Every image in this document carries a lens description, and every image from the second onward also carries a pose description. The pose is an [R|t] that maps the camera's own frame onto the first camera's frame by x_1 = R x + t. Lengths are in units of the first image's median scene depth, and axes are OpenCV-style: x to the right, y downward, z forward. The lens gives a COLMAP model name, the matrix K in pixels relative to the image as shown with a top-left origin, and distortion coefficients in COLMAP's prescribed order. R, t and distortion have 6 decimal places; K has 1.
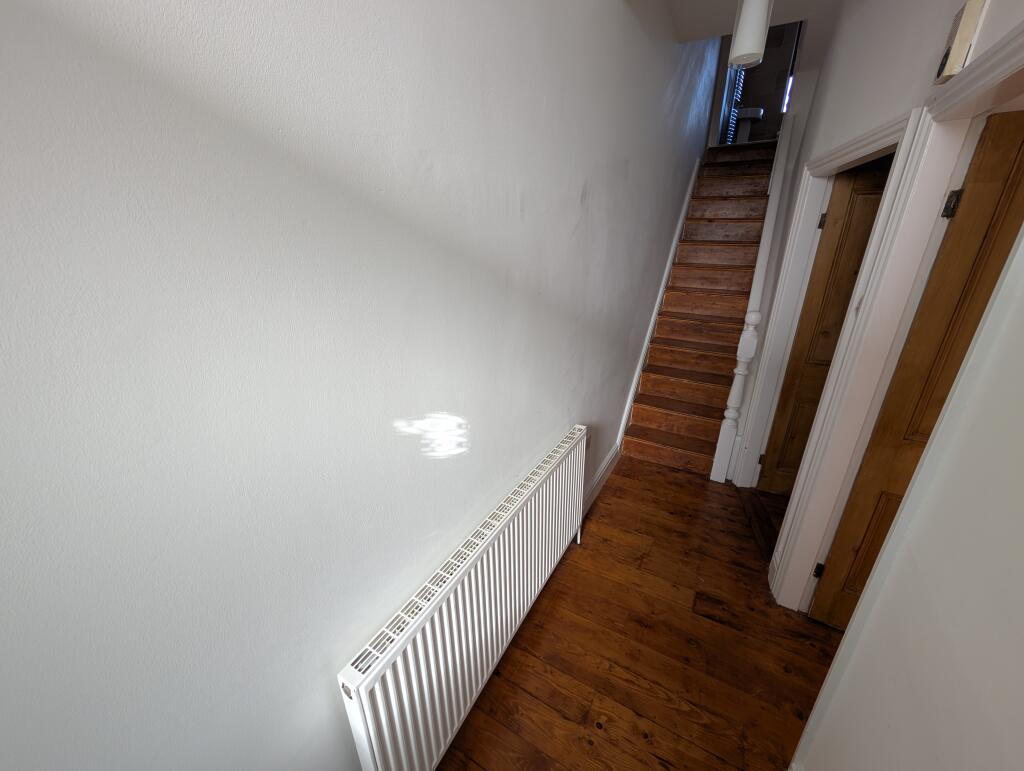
lens RADIAL K [[388.7, 0, 518.4], [0, 388.7, 386.5], [0, 0, 1]] dist [0.000880, 0.000156]
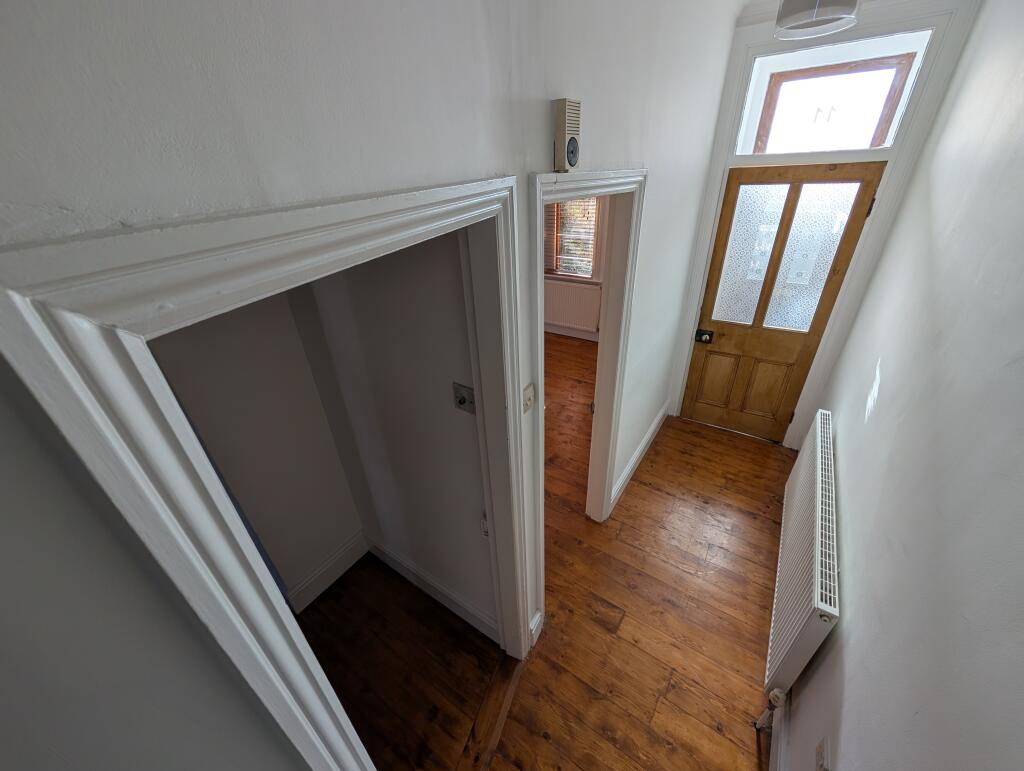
lens RADIAL K [[388.7, 0, 510.5], [0, 388.7, 384.0], [0, 0, 1]] dist [0.000880, 0.000156]
pose [[-0.994573, -0.014894, 0.102973, 0.638442], [0.070720, 0.629157, 0.774055, -0.697264], [-0.076315, 0.777136, -0.624689, 1.153544]]
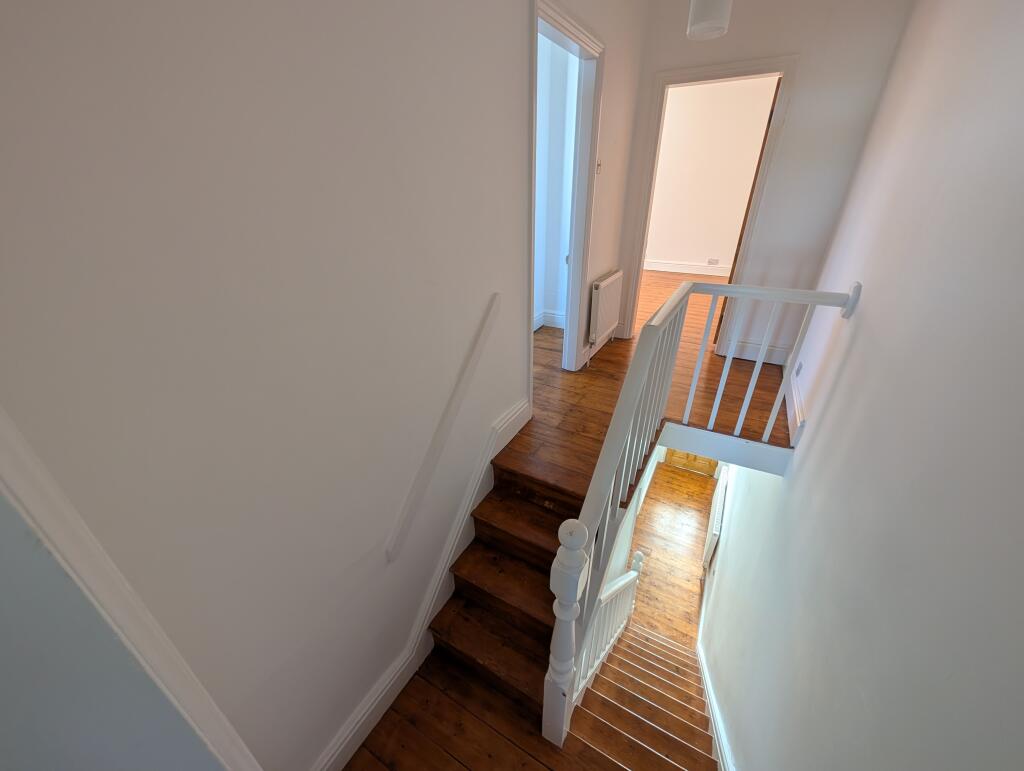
lens RADIAL K [[388.7, 0, 513.8], [0, 388.7, 387.4], [0, 0, 1]] dist [0.000880, 0.000156]
pose [[-0.999884, 0.000058, 0.015254, 1.358501], [0.011530, 0.657661, 0.753226, -2.279428], [-0.009988, 0.753314, -0.657585, 1.901344]]
